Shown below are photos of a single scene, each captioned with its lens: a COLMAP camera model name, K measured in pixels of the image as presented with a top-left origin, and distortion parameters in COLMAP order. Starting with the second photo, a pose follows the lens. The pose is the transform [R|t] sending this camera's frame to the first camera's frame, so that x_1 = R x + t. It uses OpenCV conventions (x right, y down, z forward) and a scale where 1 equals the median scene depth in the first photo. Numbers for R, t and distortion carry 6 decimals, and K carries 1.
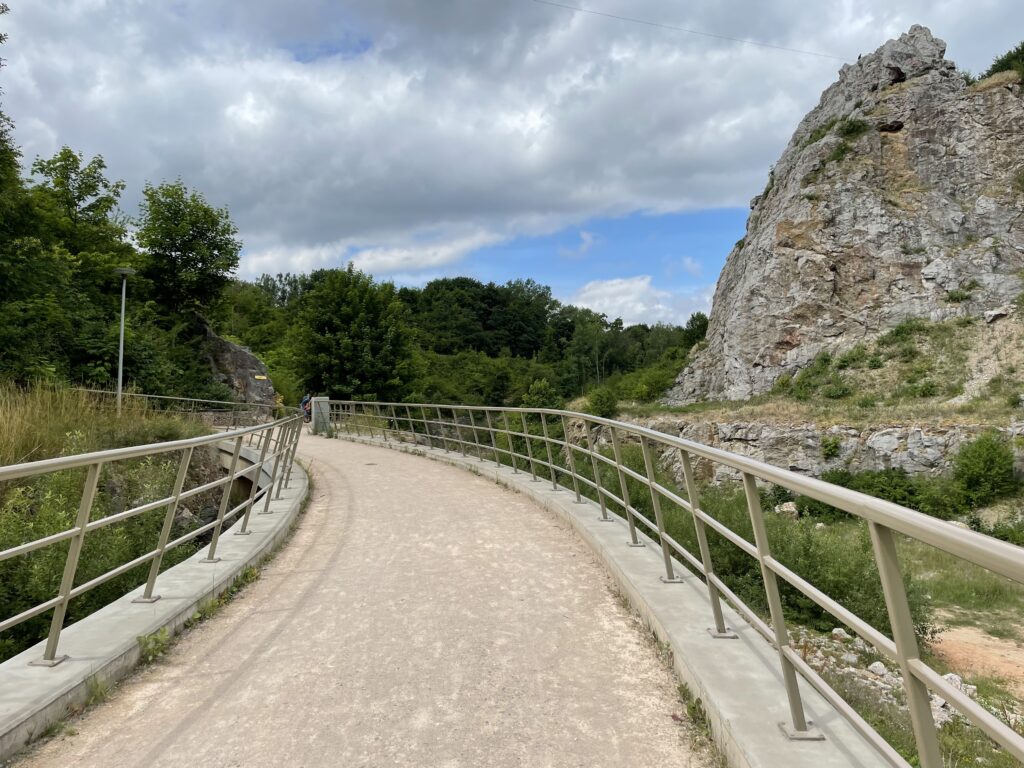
lens RADIAL K [[765.4, 0, 508.0], [0, 765.4, 388.0], [0, 0, 1]] dist [0.035549, -0.060857]
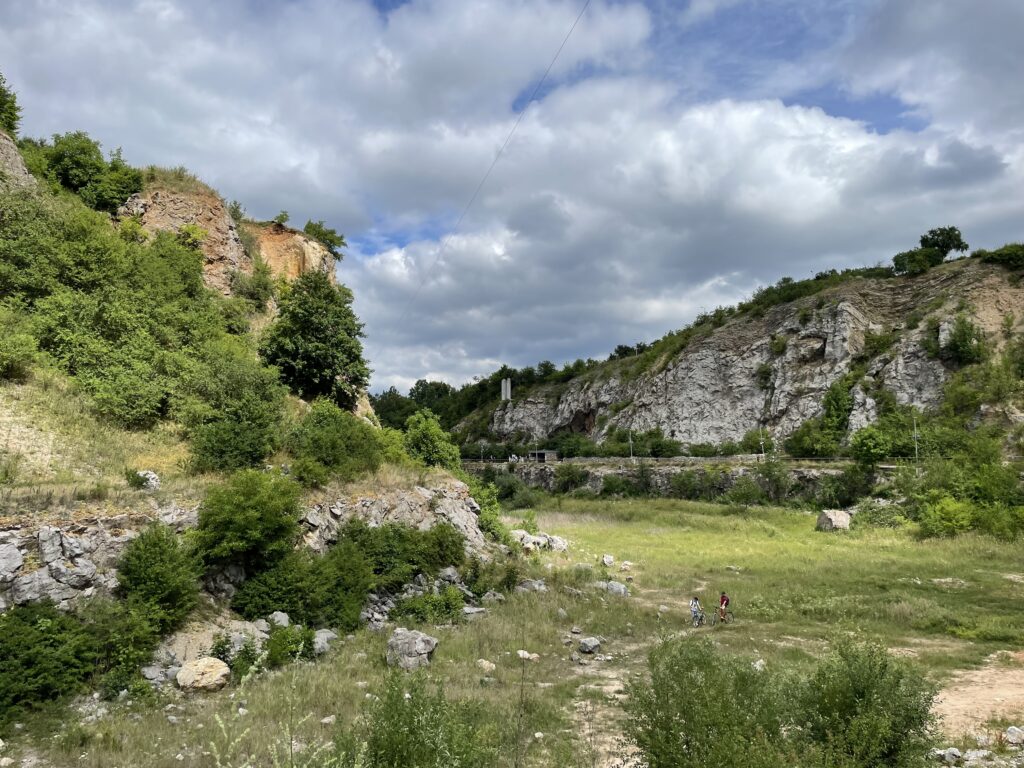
lens RADIAL K [[765.4, 0, 512.5], [0, 765.4, 383.9], [0, 0, 1]] dist [0.035549, -0.060857]
pose [[-0.279582, 0.108814, 0.953936, -0.115692], [-0.005628, 0.993354, -0.114960, 0.005183], [-0.960105, -0.037509, -0.277112, 0.585184]]
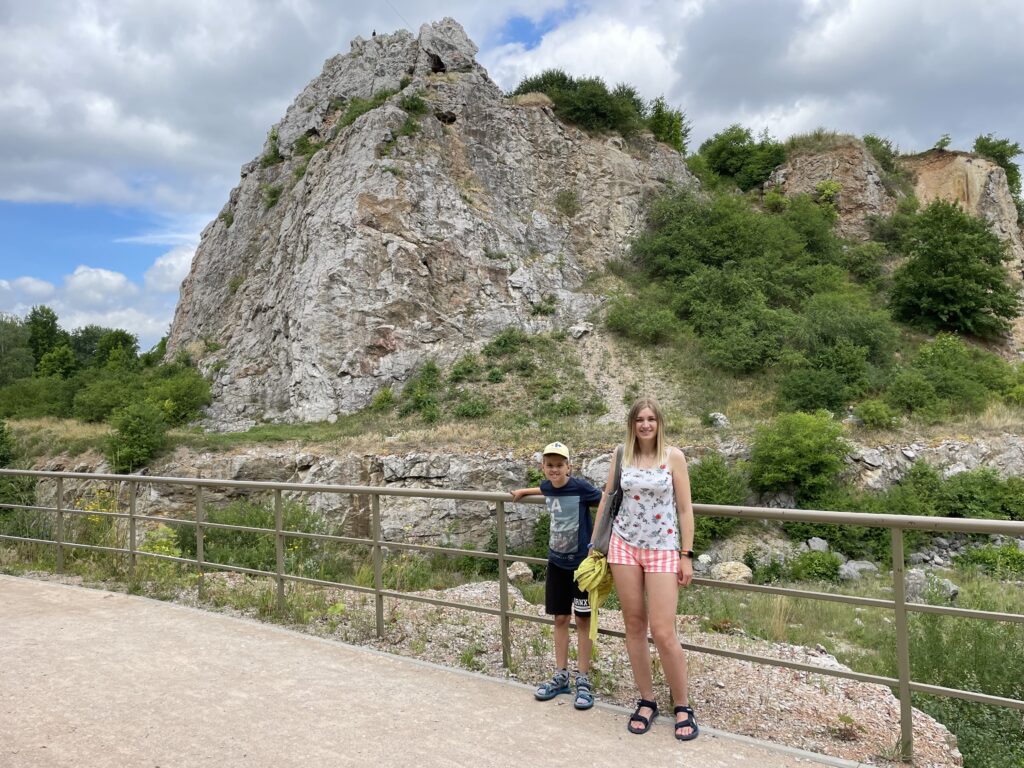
lens RADIAL K [[765.4, 0, 510.4], [0, 765.4, 388.1], [0, 0, 1]] dist [0.035549, -0.060857]
pose [[0.629271, 0.020315, 0.776920, -0.161989], [-0.004927, 0.999742, -0.022151, -0.000446], [-0.777170, 0.010111, 0.629209, 0.403382]]
